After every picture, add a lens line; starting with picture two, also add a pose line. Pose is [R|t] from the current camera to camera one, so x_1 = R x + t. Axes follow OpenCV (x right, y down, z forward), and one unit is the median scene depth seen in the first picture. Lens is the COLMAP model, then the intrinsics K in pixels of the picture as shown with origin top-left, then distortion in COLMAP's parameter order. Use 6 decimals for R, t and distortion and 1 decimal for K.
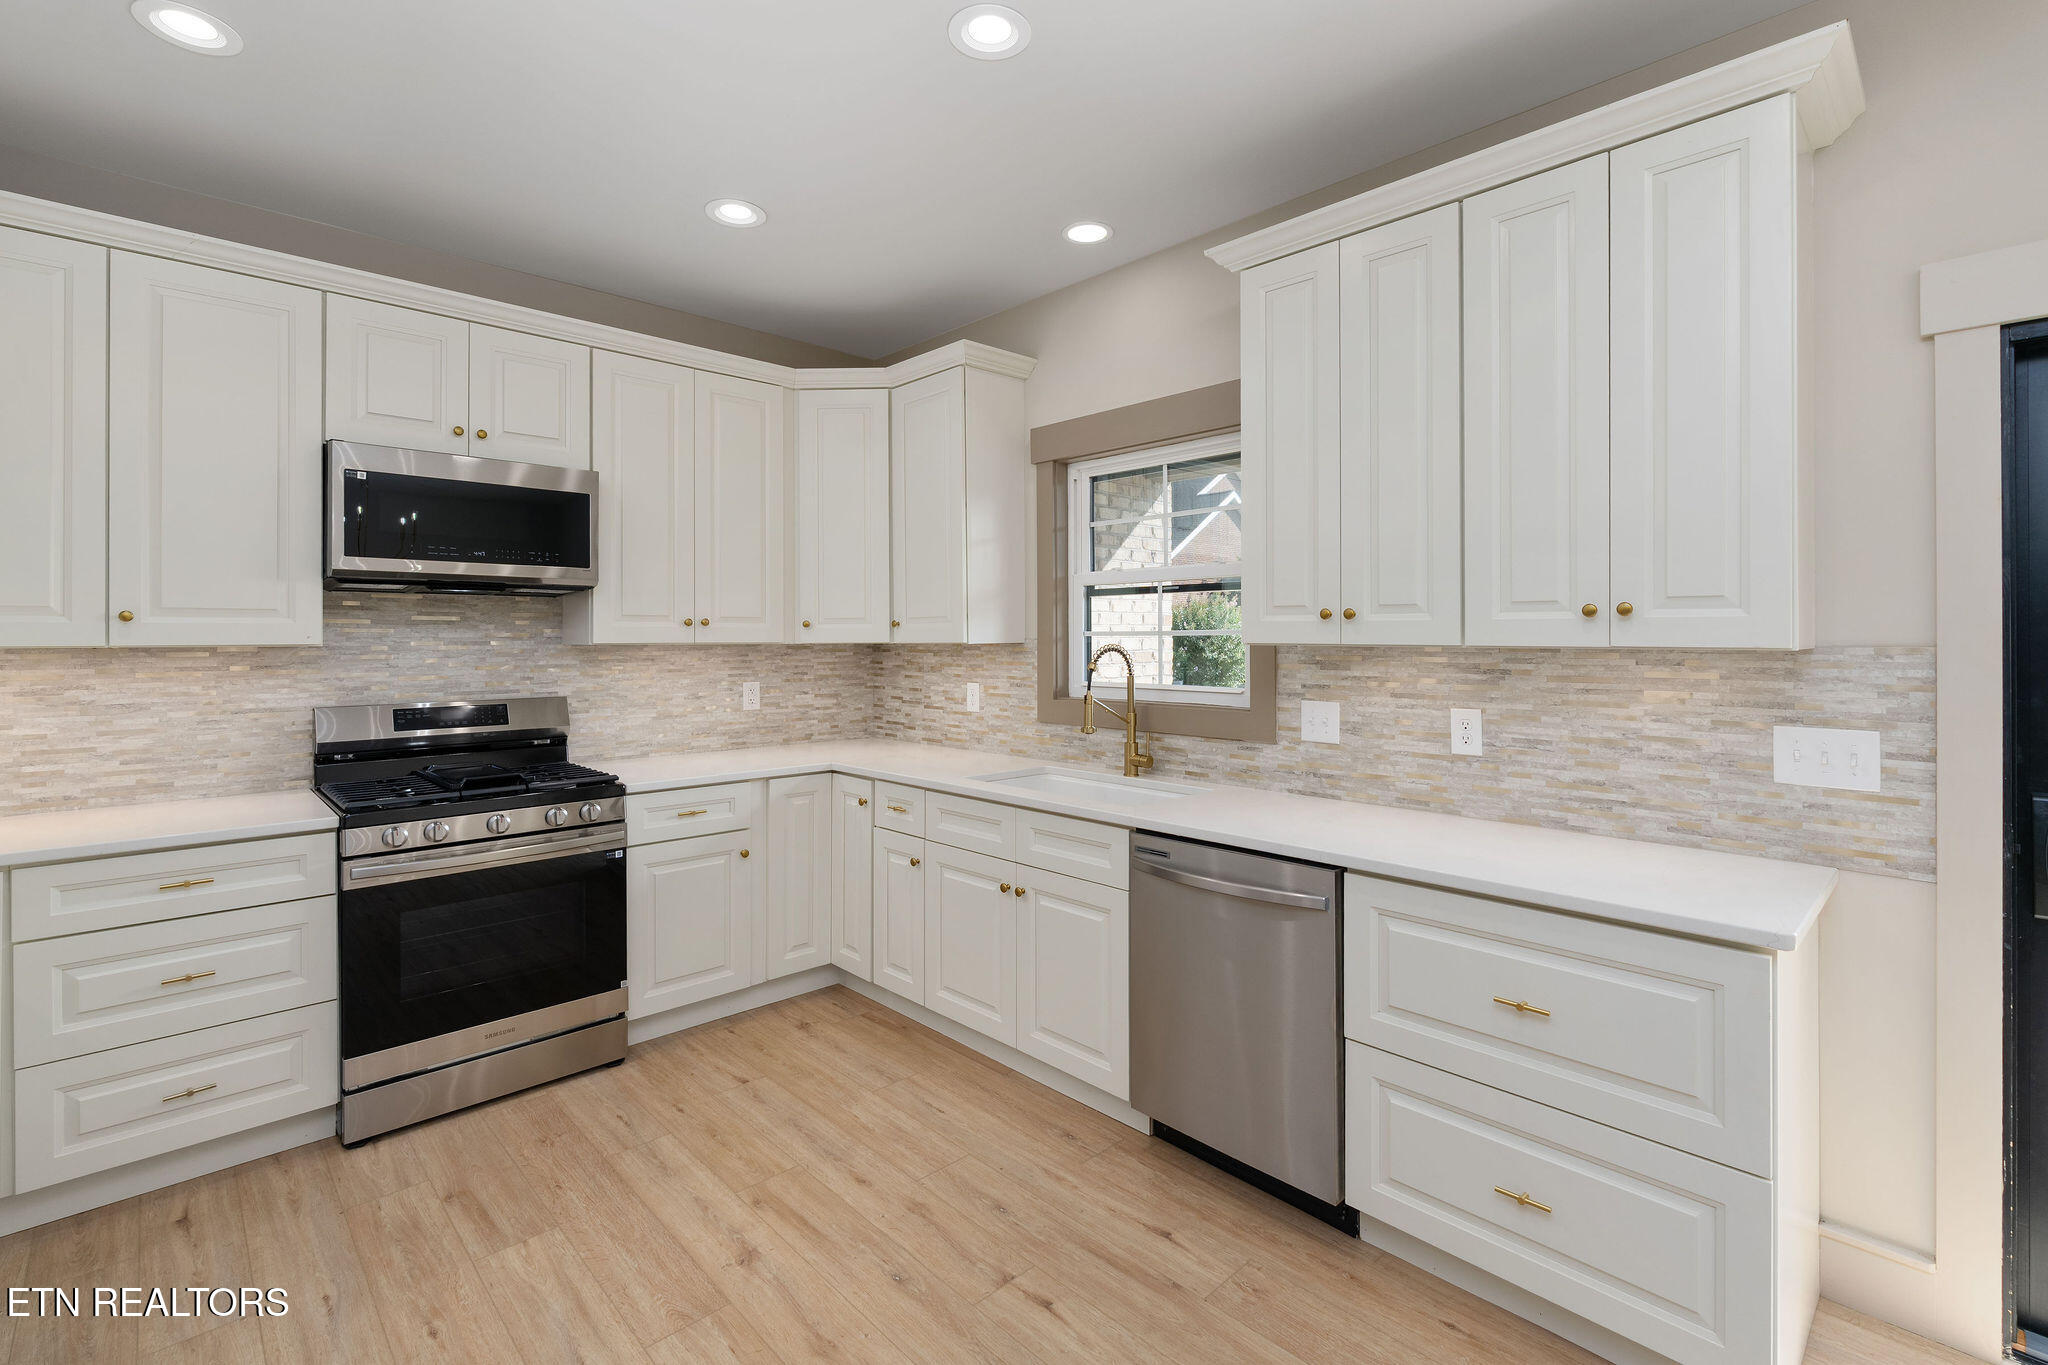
lens RADIAL K [[915.6, 0, 1013.5], [0, 915.6, 636.1], [0, 0, 1]] dist [-0.000780, -0.000397]
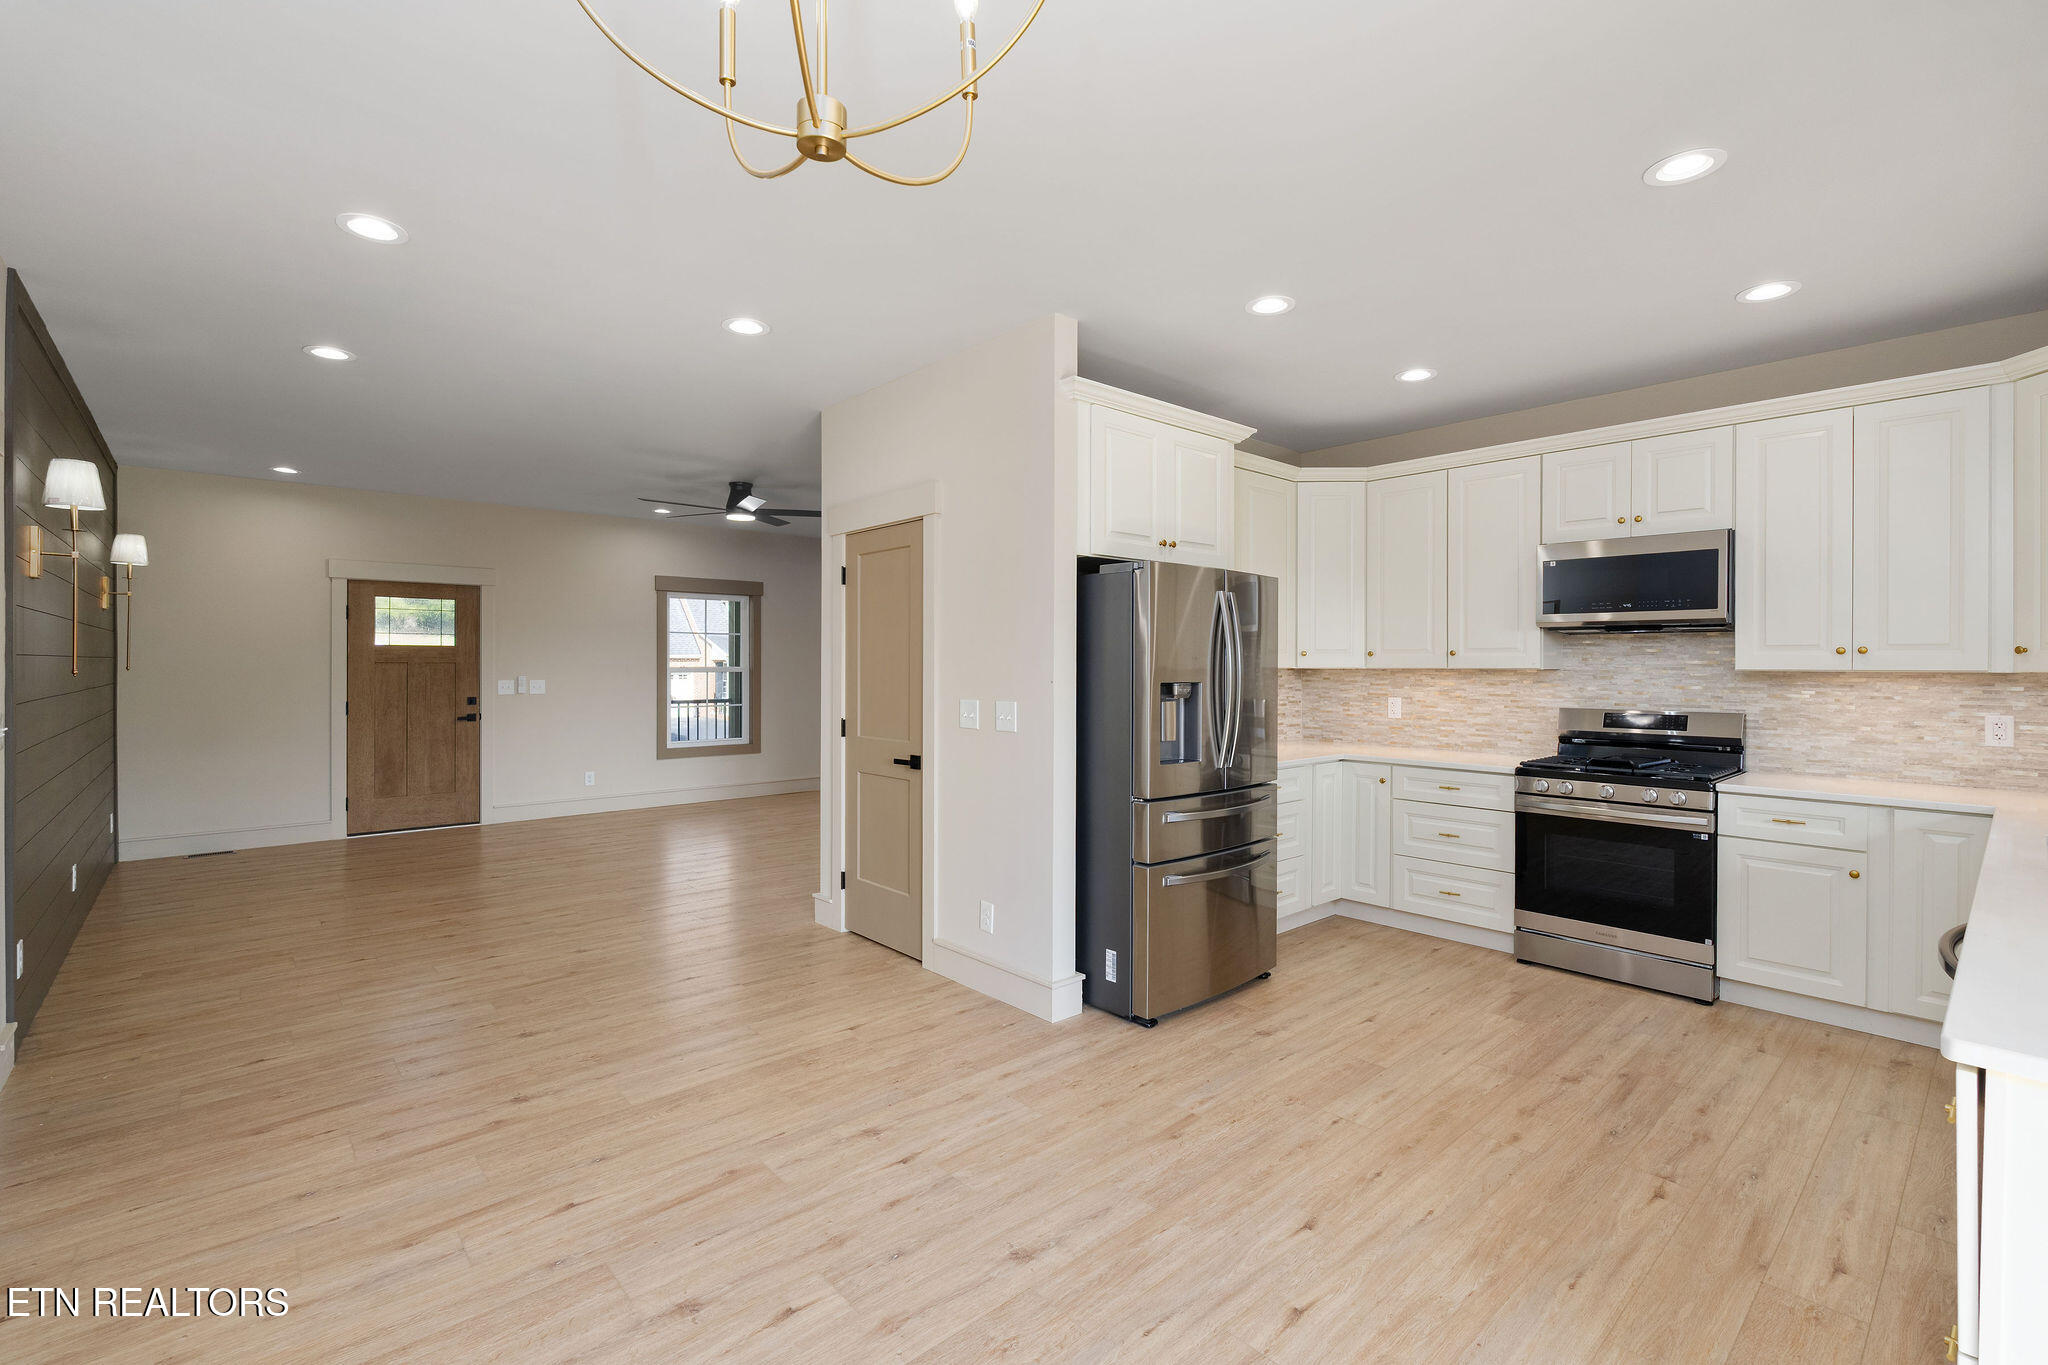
lens RADIAL K [[915.6, 0, 1013.5], [0, 915.6, 636.1], [0, 0, 1]] dist [-0.000780, -0.000397]
pose [[-0.044296, -0.028325, -0.998617, 0.951453], [0.000582, 0.999597, -0.028379, -0.002872], [0.999018, -0.001838, -0.044262, 0.118646]]
